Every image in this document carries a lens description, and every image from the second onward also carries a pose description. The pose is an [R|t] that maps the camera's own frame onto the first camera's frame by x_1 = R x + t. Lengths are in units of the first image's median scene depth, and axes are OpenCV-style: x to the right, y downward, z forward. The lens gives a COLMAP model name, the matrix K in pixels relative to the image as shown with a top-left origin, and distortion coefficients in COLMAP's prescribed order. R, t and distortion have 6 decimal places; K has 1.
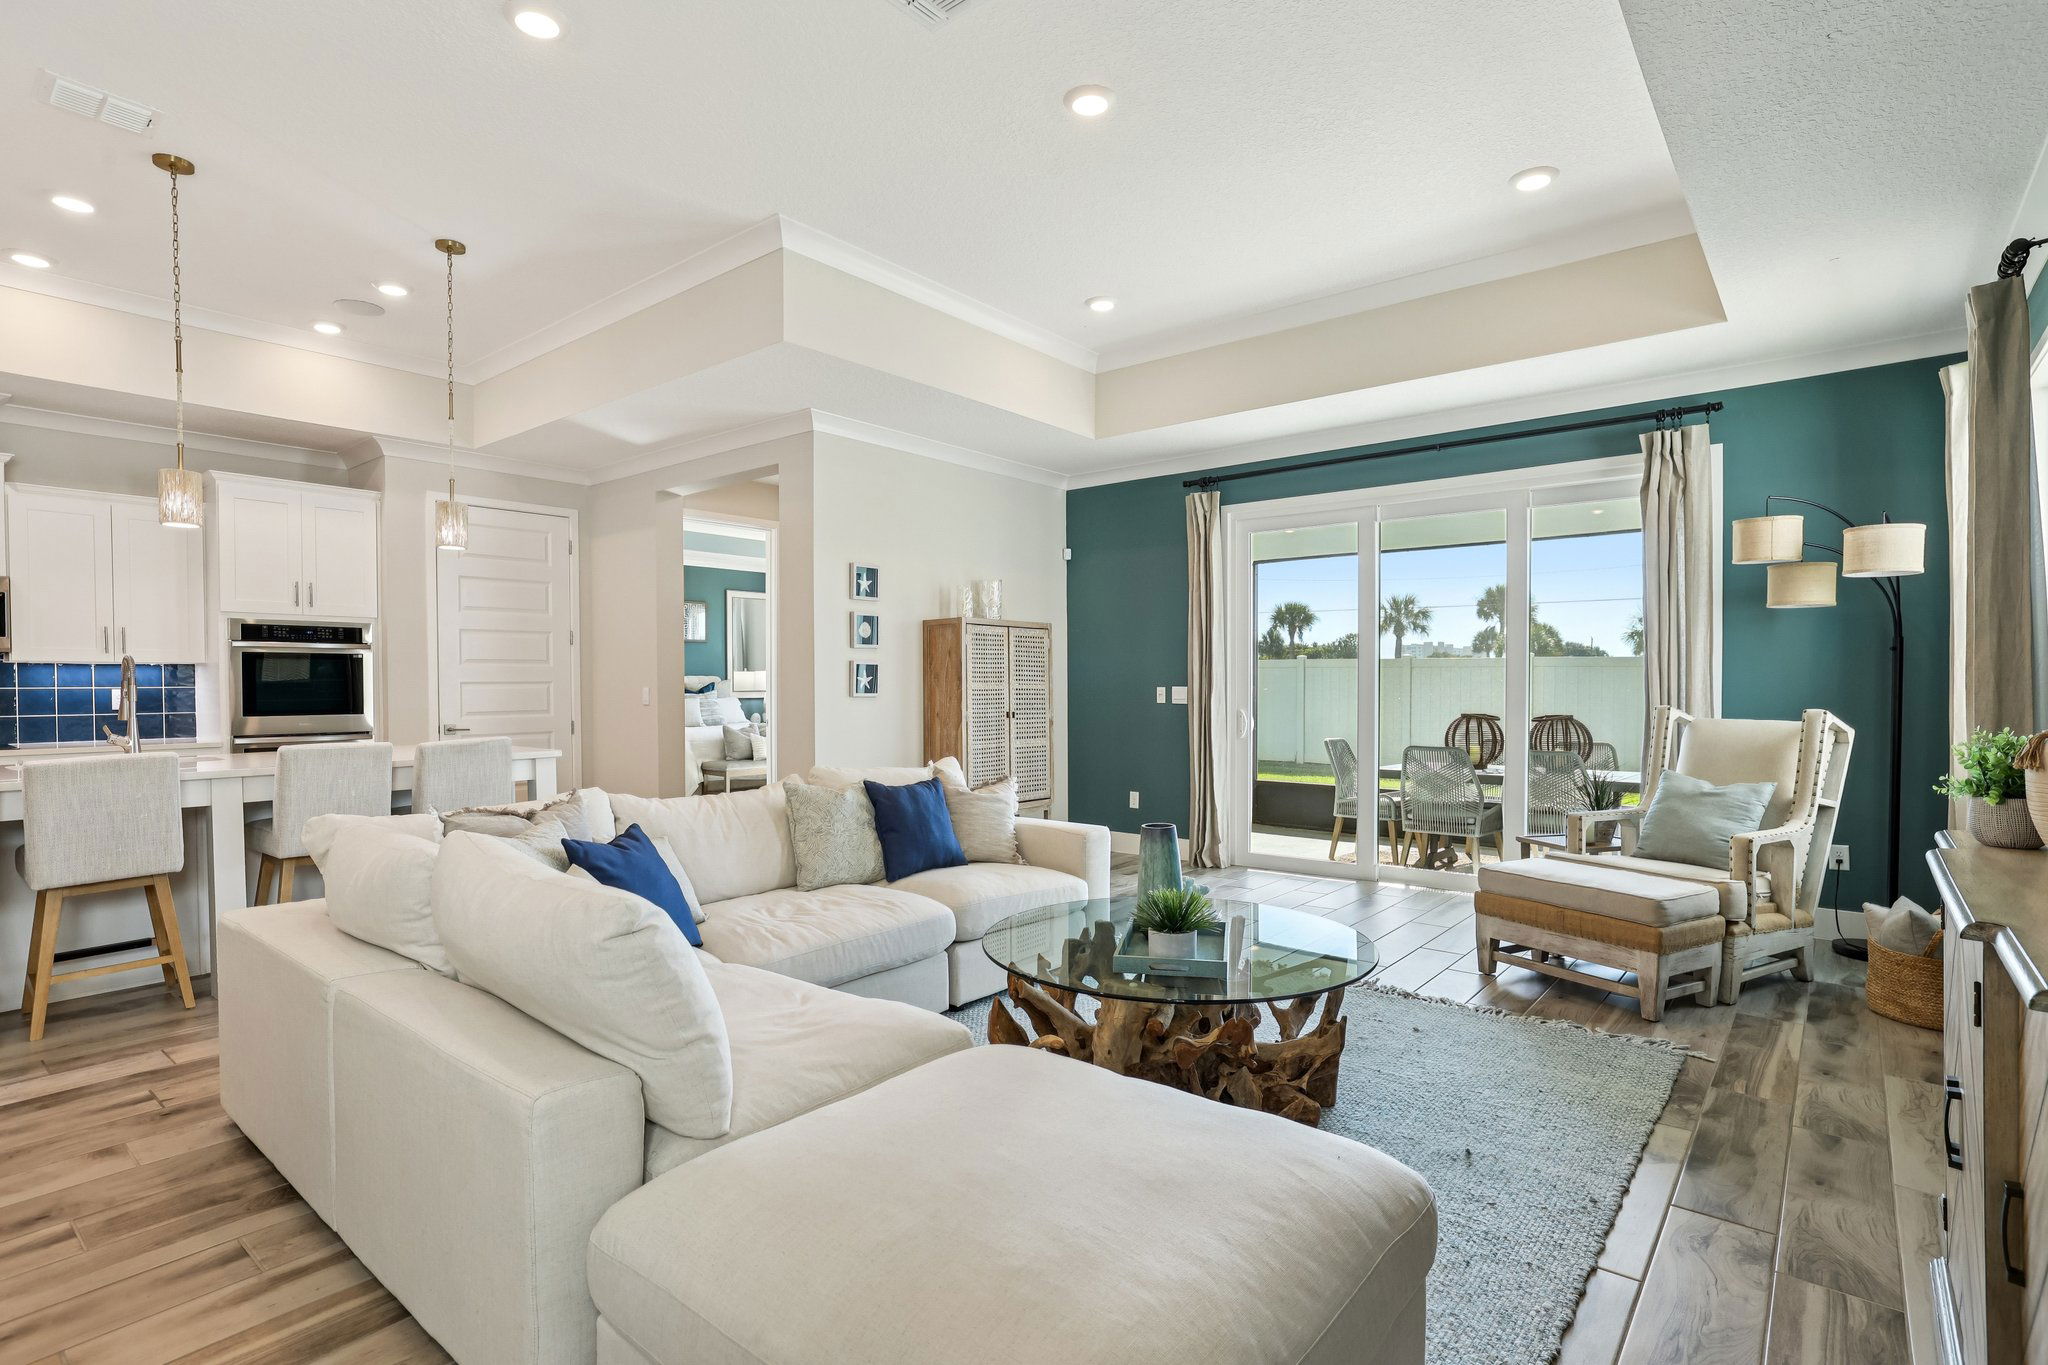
lens RADIAL K [[982.4, 0, 1010.7], [0, 982.4, 702.4], [0, 0, 1]] dist [-0.004199, -0.000110]
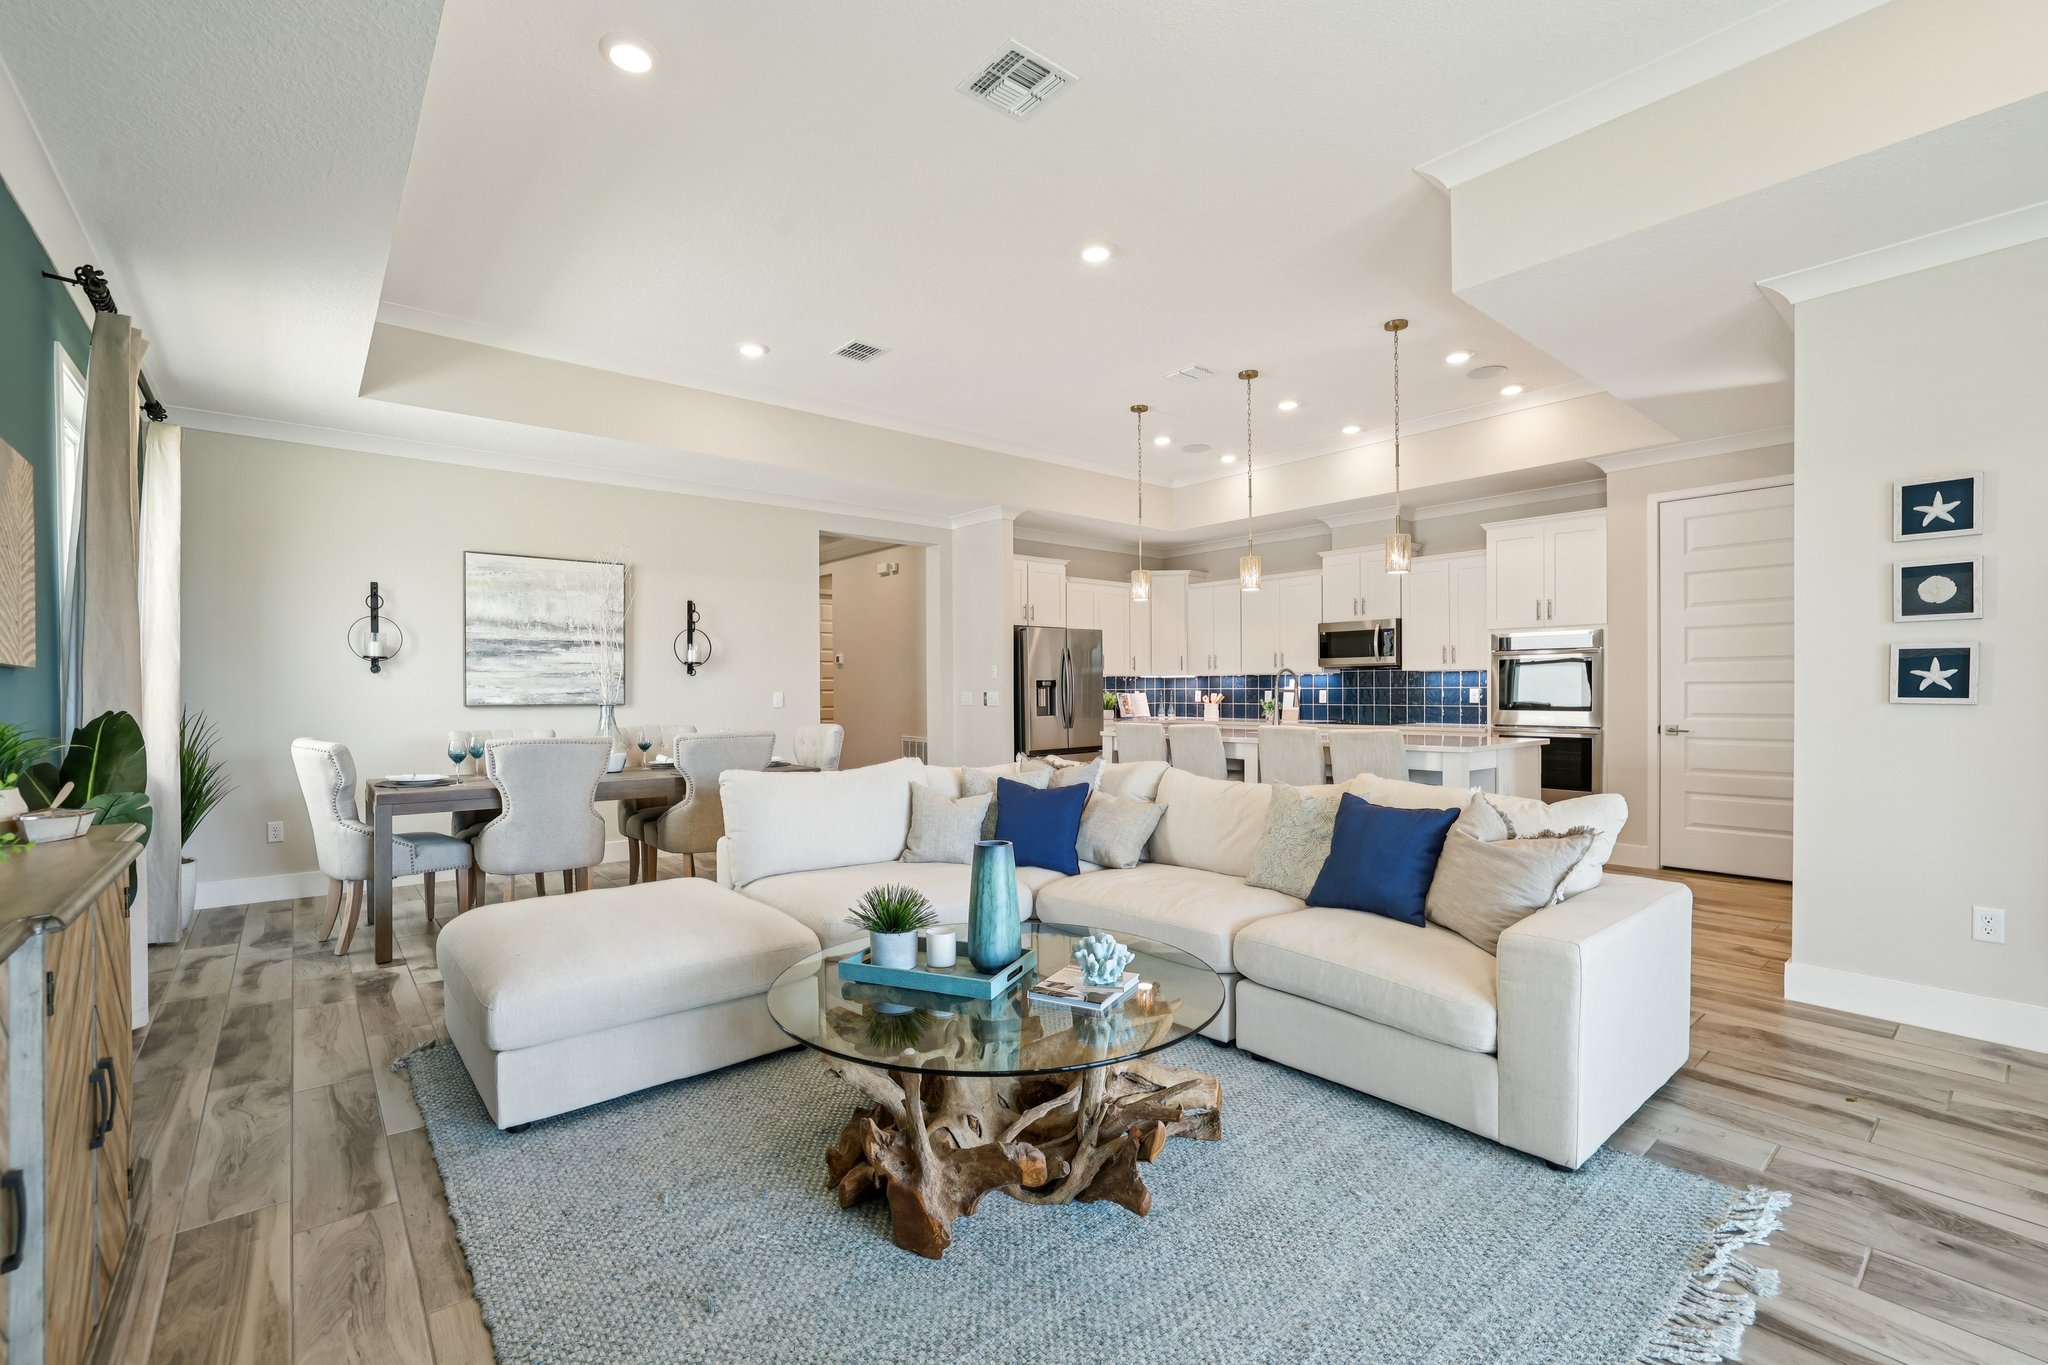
lens RADIAL K [[889.3, 0, 1029.5], [0, 889.3, 695.1], [0, 0, 1]] dist [0.003418, 0.000332]
pose [[-0.162453, 0.009786, -0.986668, 0.462254], [-0.012169, 0.999855, 0.011921, -0.011283], [0.986641, 0.013943, -0.162311, 0.563988]]
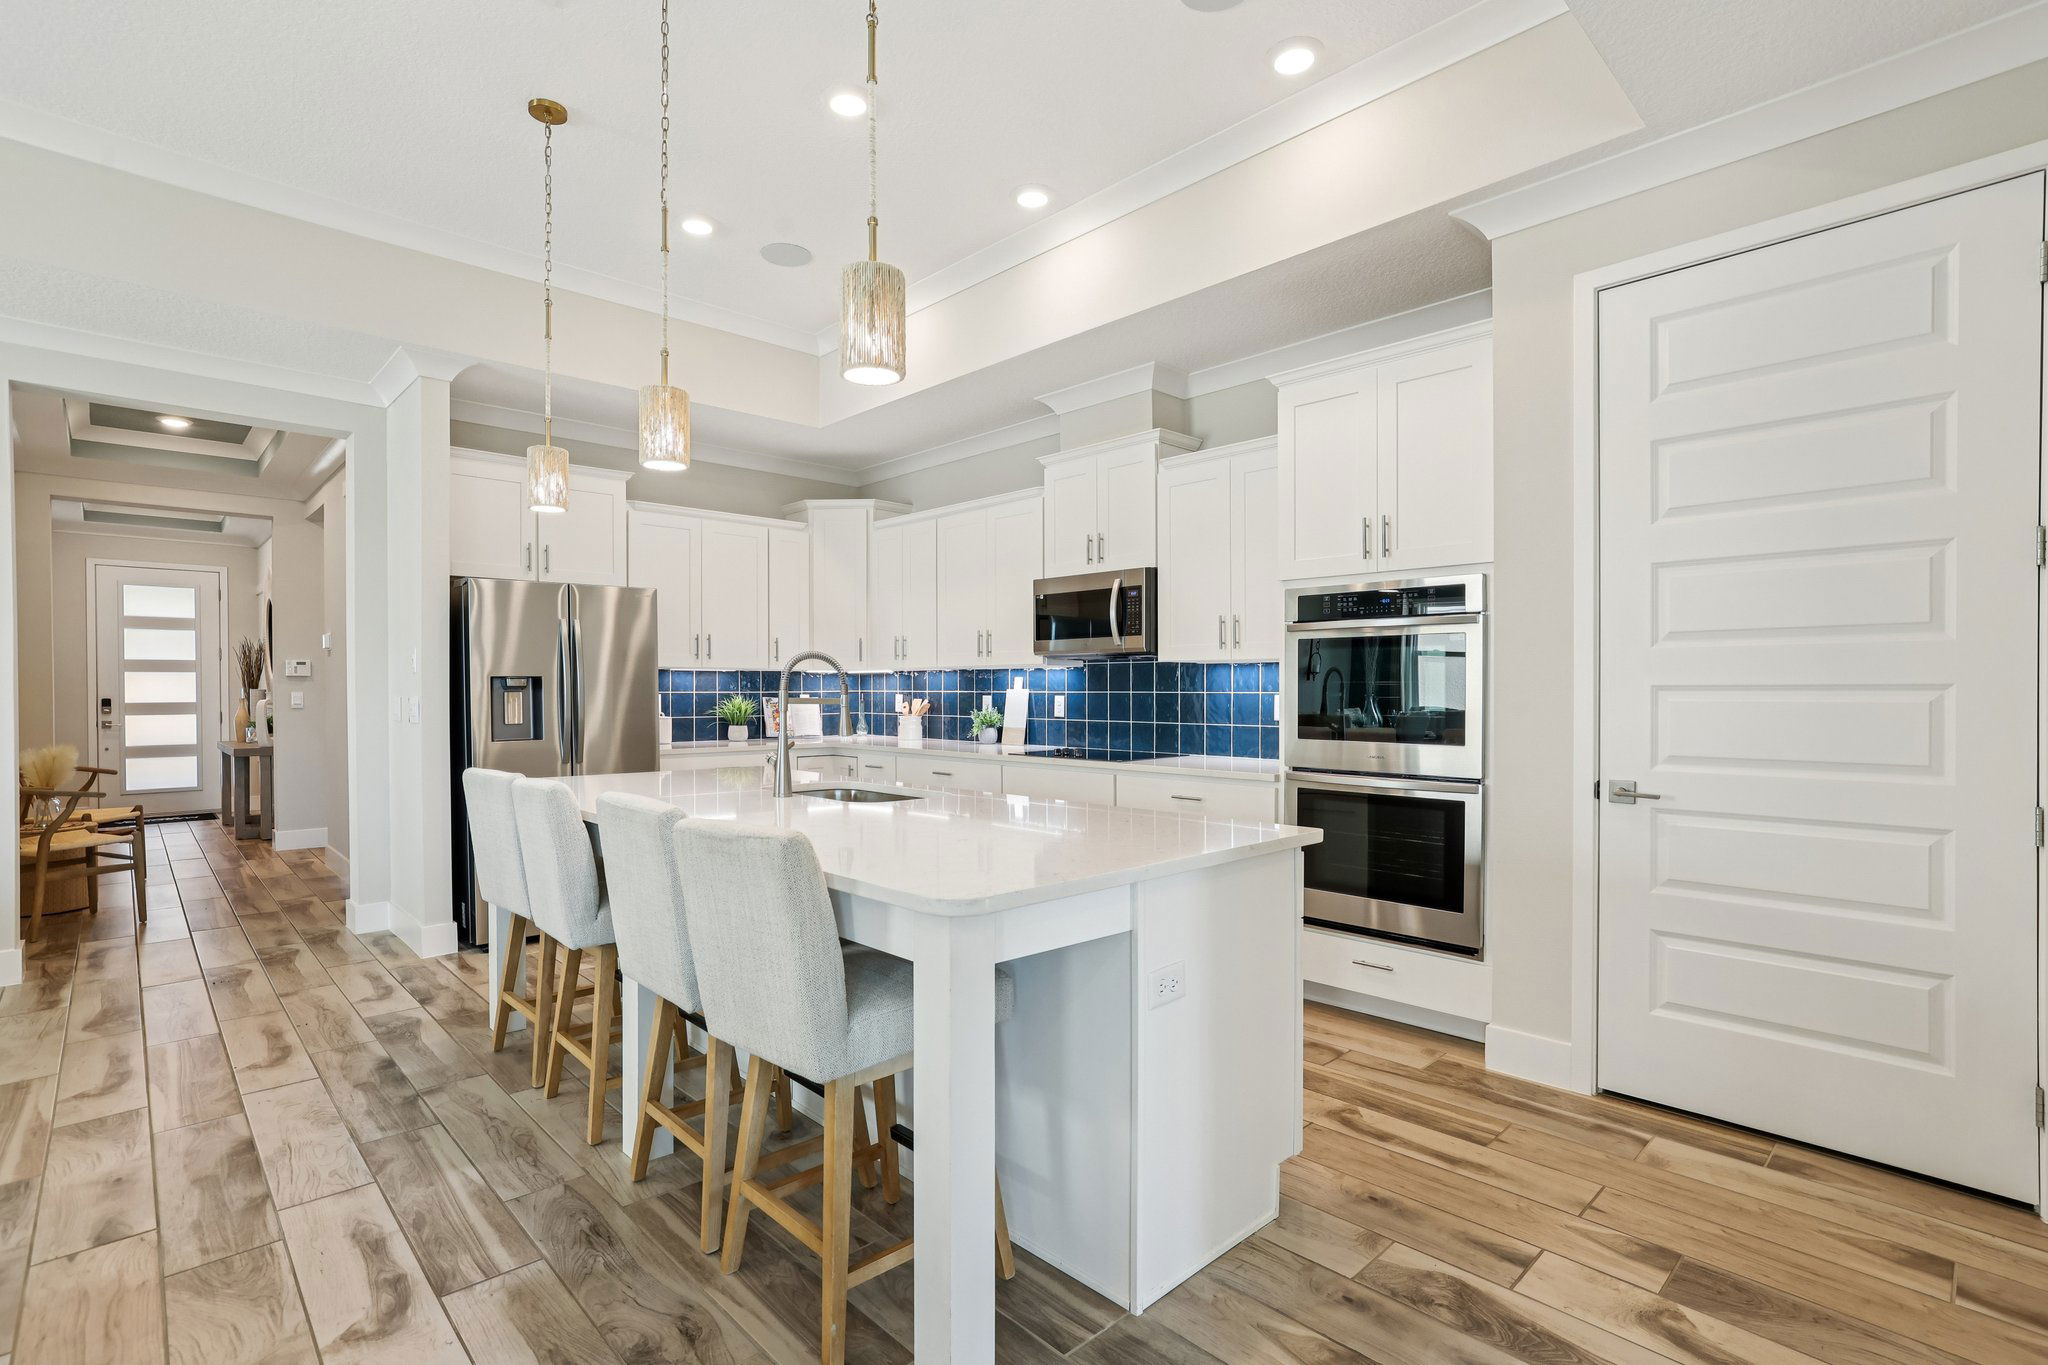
lens RADIAL K [[982.4, 0, 979.3], [0, 982.4, 697.7], [0, 0, 1]] dist [-0.004199, -0.000110]
pose [[-0.132243, 0.014726, -0.991108, -0.102564], [-0.014885, 0.999747, 0.016840, -0.020431], [0.991106, 0.016980, -0.131990, 0.853008]]
